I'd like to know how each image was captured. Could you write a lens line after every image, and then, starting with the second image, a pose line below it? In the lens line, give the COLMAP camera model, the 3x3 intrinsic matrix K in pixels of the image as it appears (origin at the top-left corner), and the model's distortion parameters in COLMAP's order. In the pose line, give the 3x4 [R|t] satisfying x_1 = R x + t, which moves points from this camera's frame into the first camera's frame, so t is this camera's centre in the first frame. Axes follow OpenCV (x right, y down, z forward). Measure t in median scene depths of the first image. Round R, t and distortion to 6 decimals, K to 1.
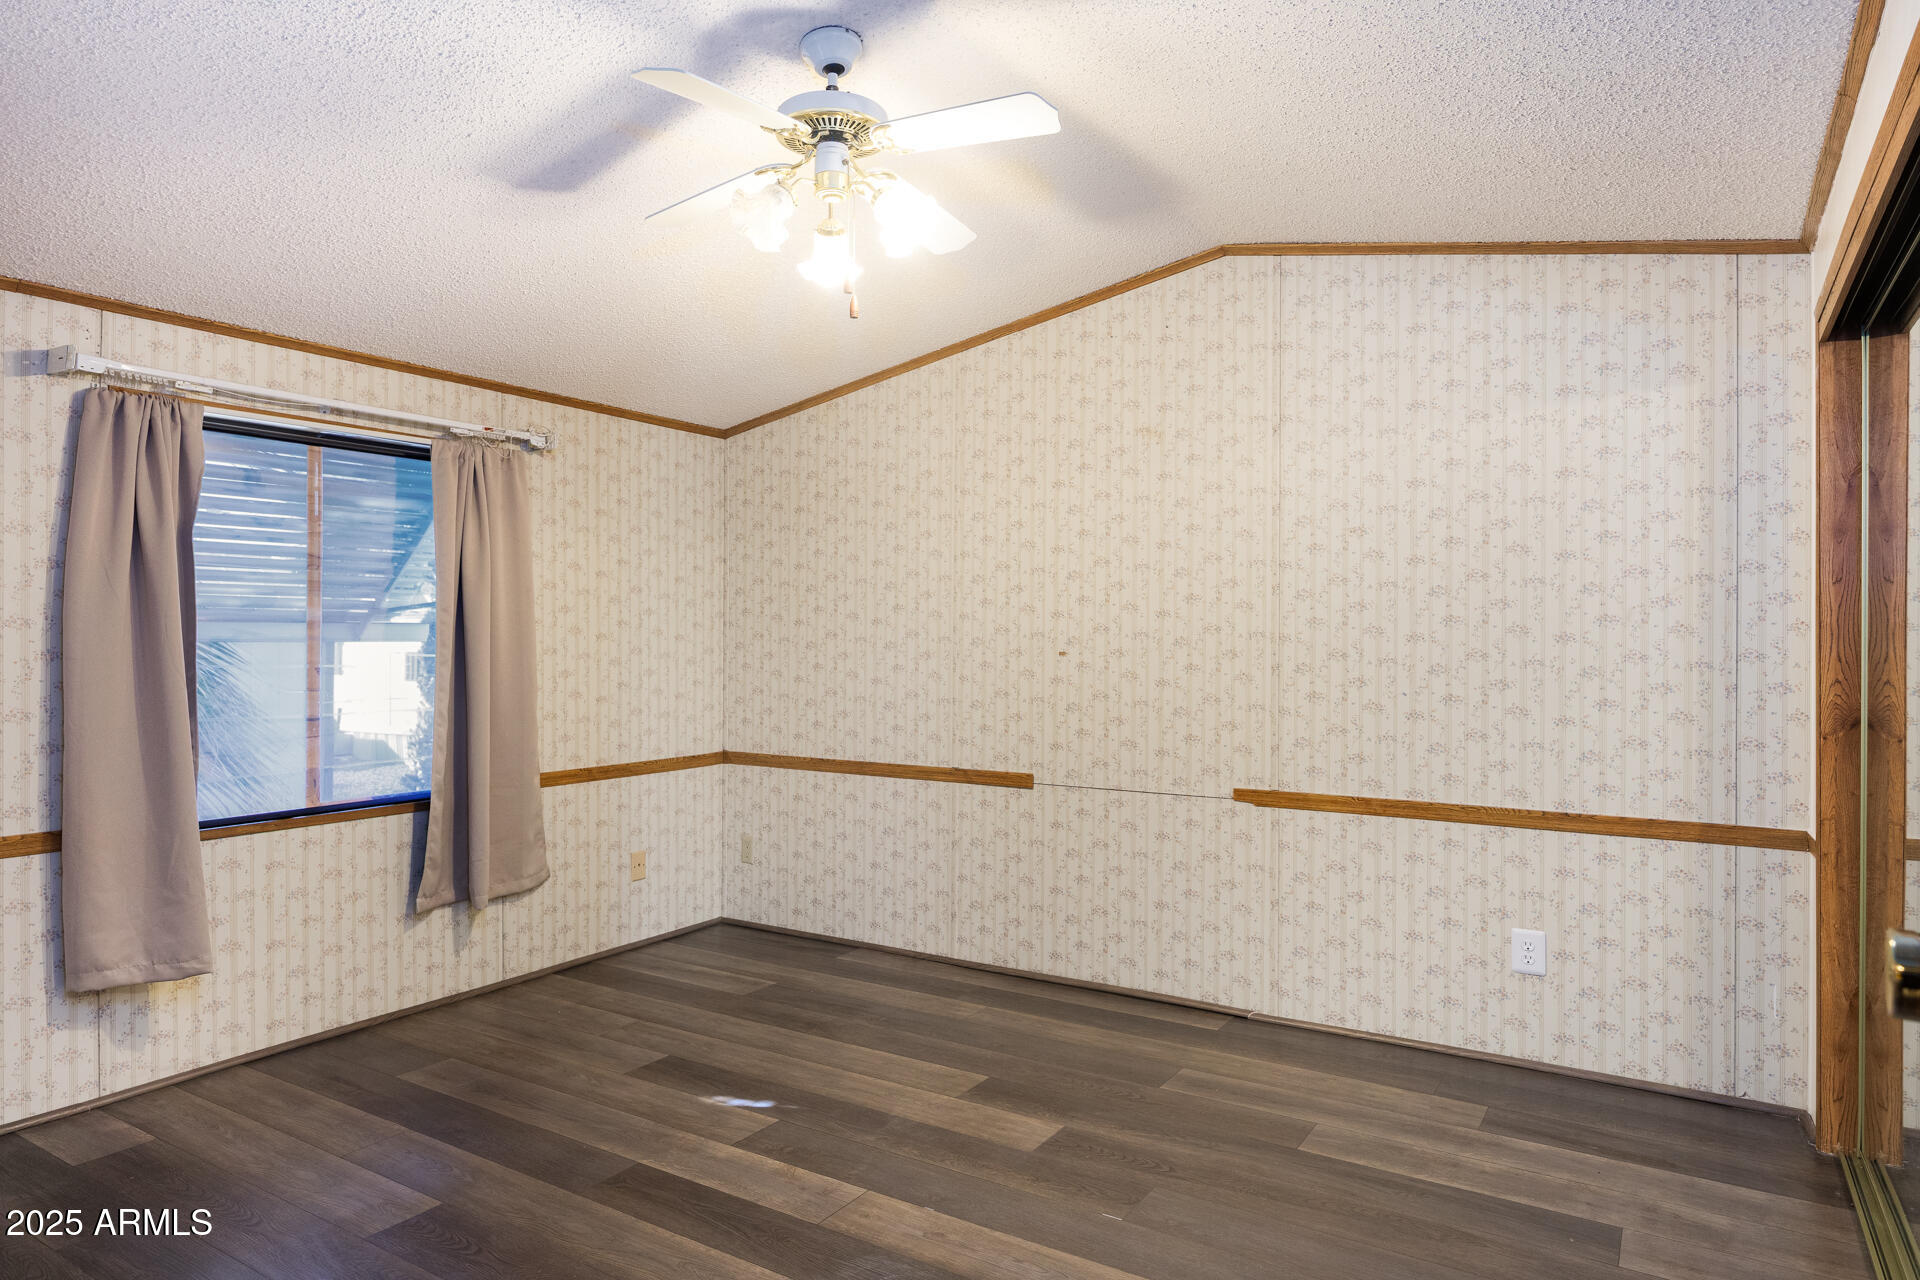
lens RADIAL K [[1150.7, 0, 956.6], [0, 1150.7, 638.7], [0, 0, 1]] dist [-0.001431, 0.000656]
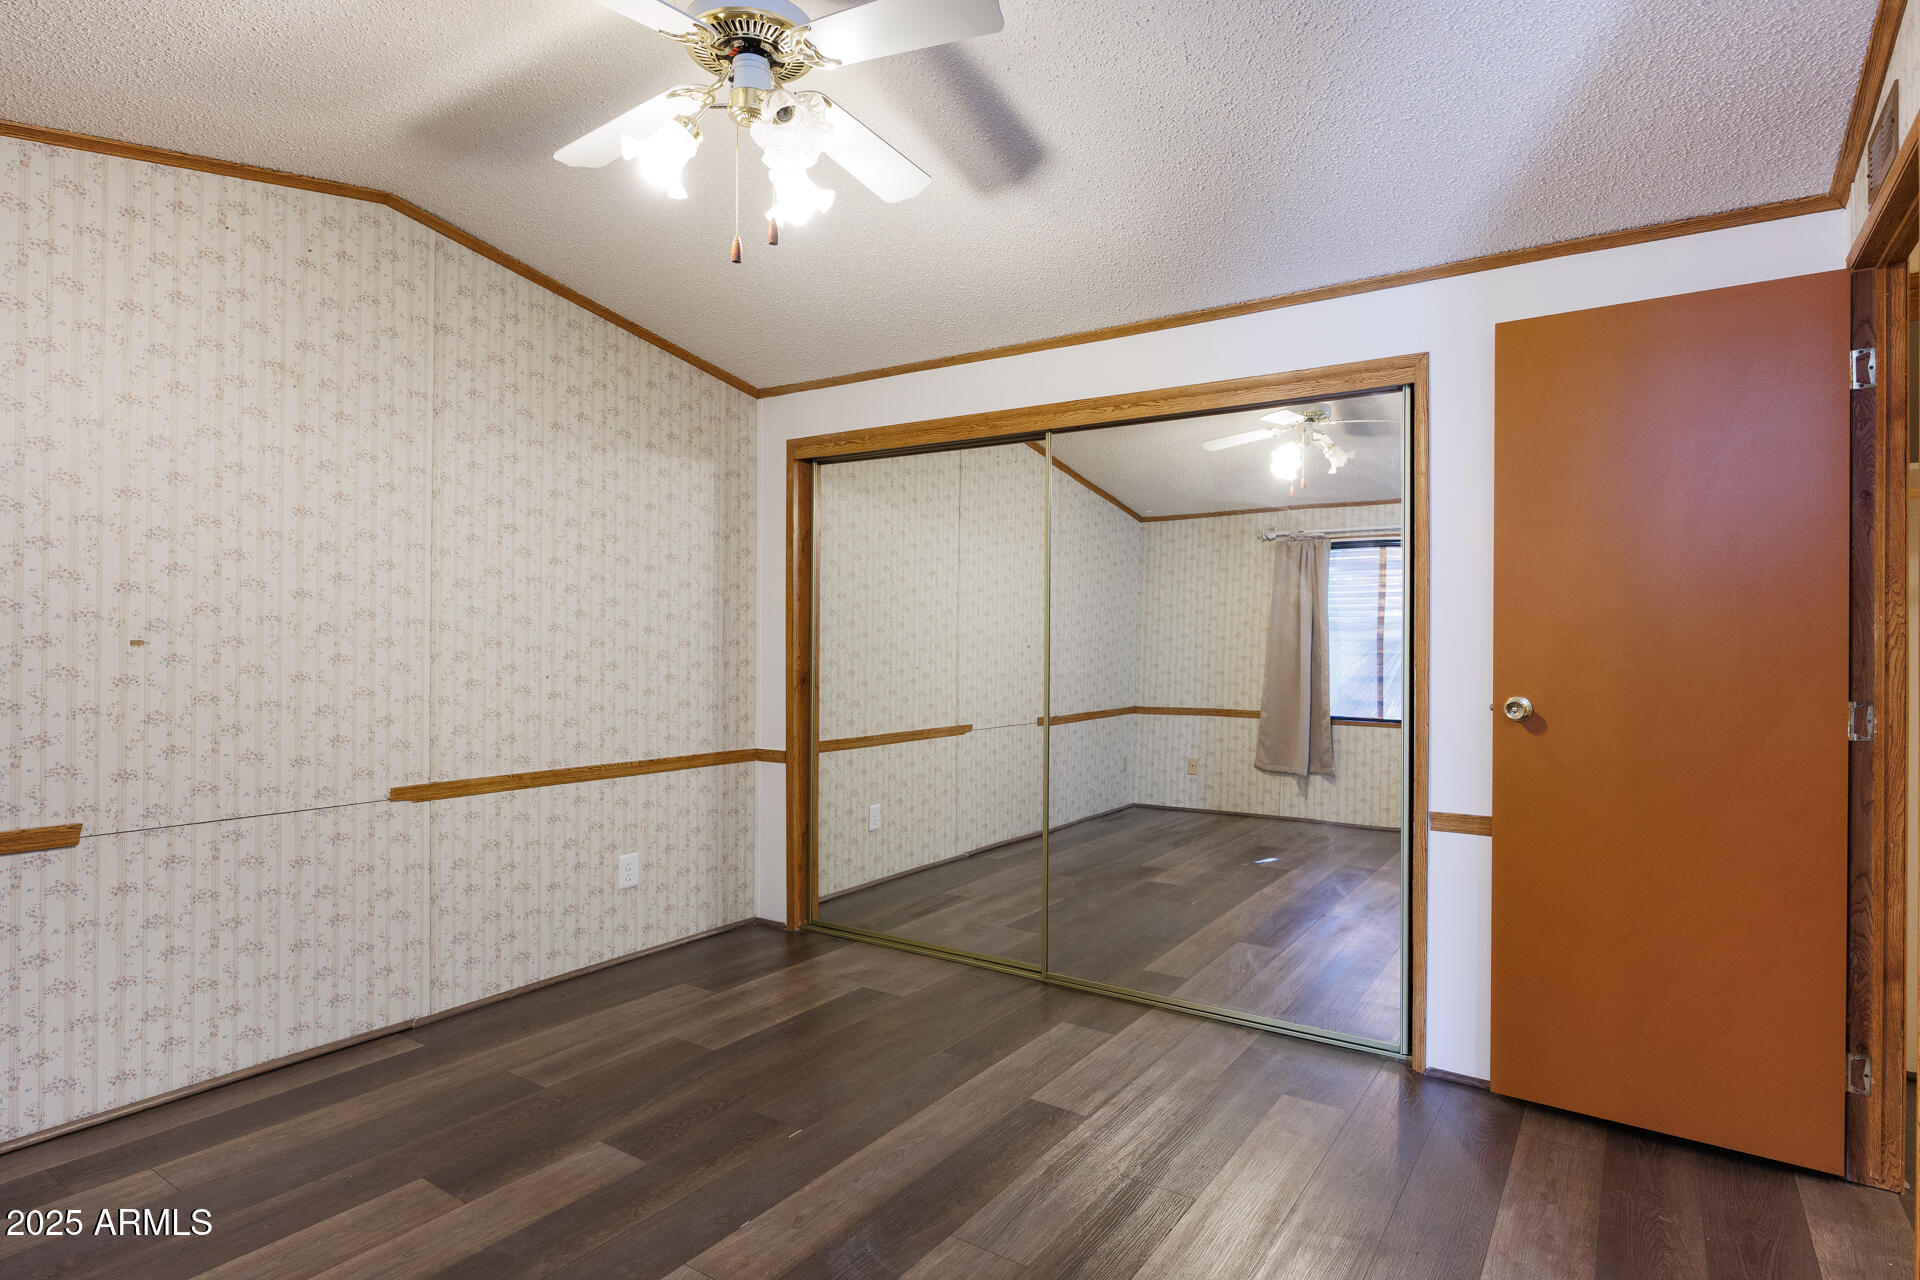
lens RADIAL K [[1027.5, 0, 954.3], [0, 1027.5, 636.6], [0, 0, 1]] dist [0.000263, 0.000394]
pose [[0.024898, 0.001854, 0.999688, -0.628950], [-0.013011, 0.999914, -0.001530, 0.004378], [-0.999605, -0.012969, 0.024920, 0.583399]]
